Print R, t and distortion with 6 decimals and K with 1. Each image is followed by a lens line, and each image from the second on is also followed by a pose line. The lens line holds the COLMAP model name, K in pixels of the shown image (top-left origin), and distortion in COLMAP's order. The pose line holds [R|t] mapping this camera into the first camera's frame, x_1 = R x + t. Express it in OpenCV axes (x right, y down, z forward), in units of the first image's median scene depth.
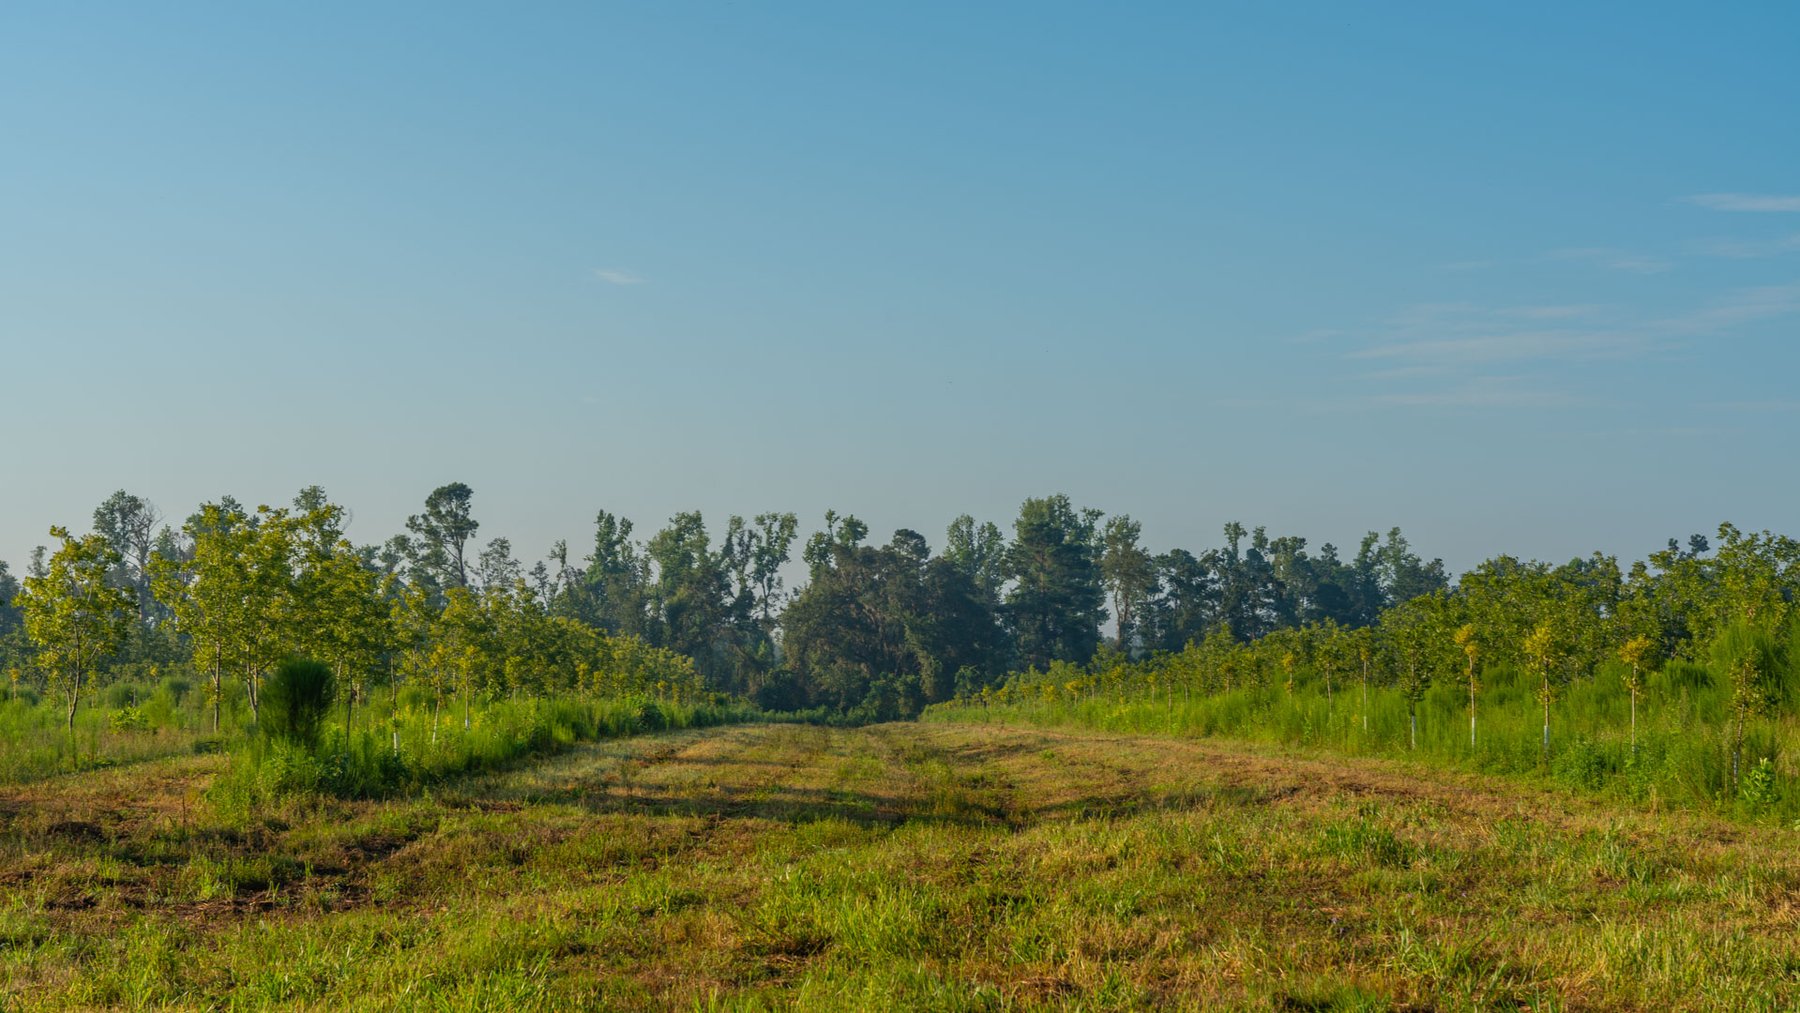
lens RADIAL K [[3460.0, 0, 899.9], [0, 3460.0, 508.3], [0, 0, 1]] dist [-0.015774, 0.000000]
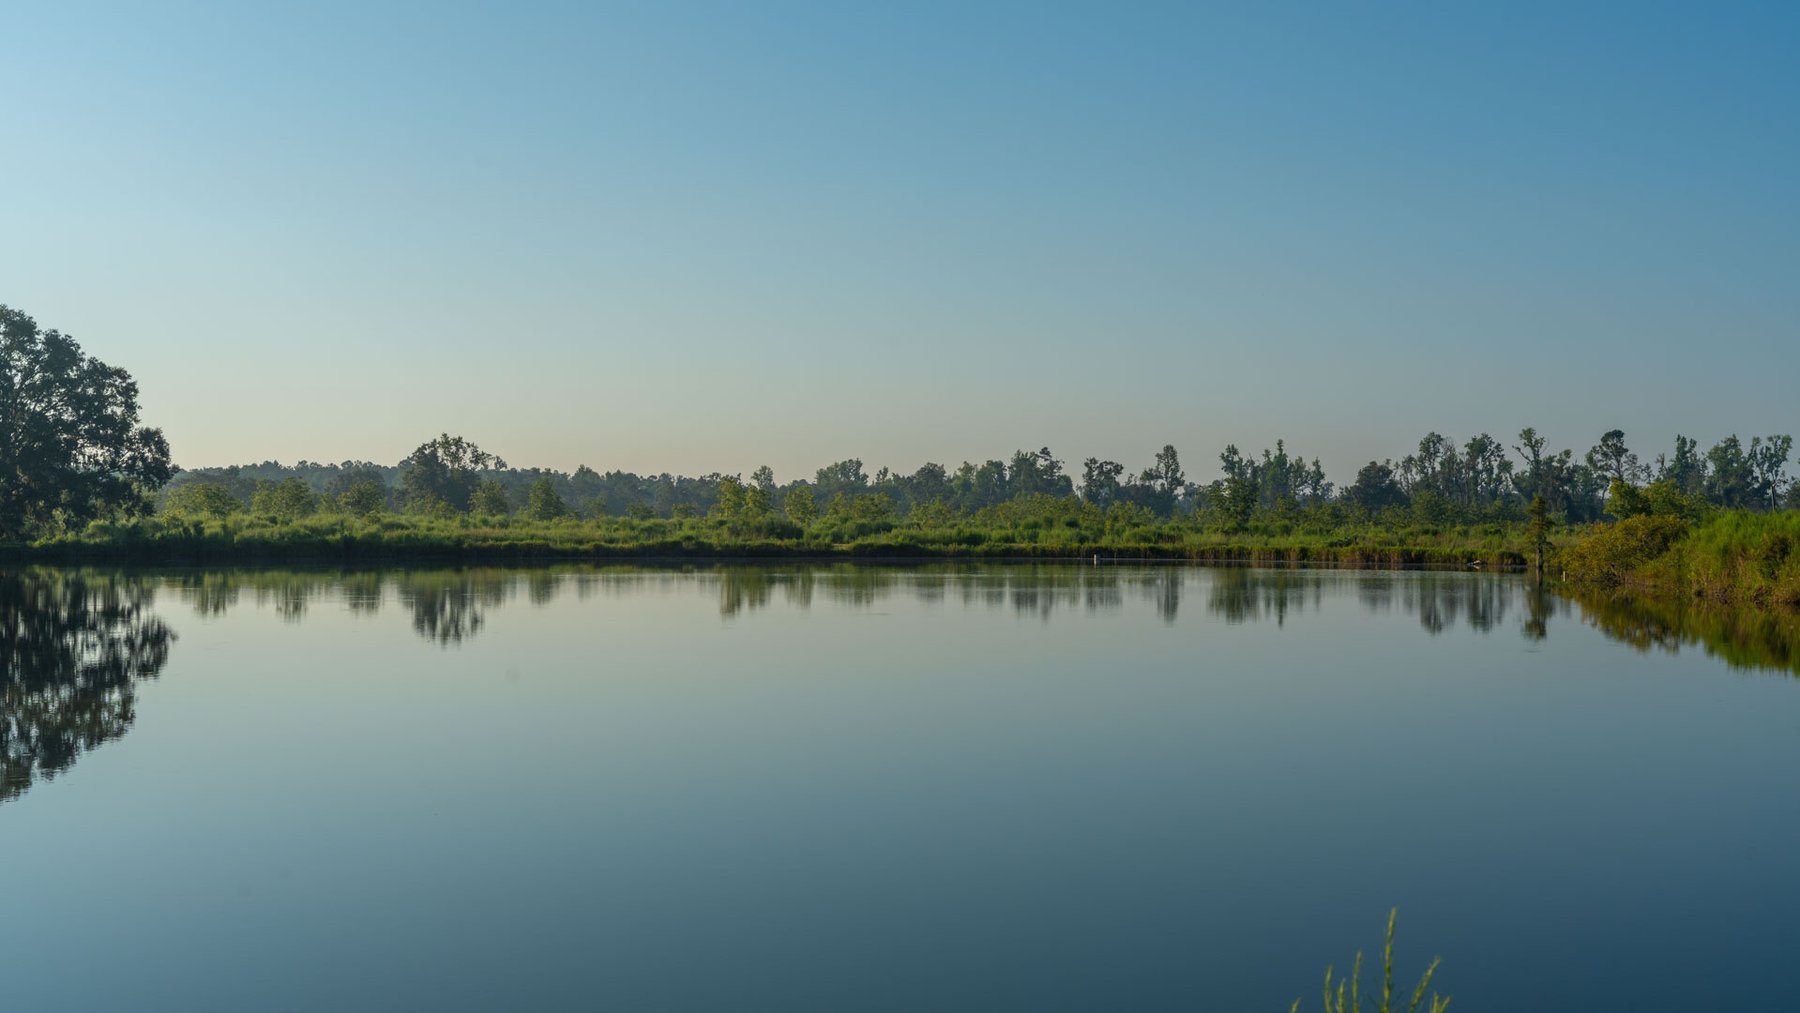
lens RADIAL K [[2242.9, 0, 899.4], [0, 2242.9, 505.6], [0, 0, 1]] dist [0.002491, 0.000000]
pose [[0.919717, -0.002529, -0.392575, 0.001967], [0.018620, 0.999135, 0.037185, -0.015063], [0.392141, -0.041509, 0.918968, -0.295579]]
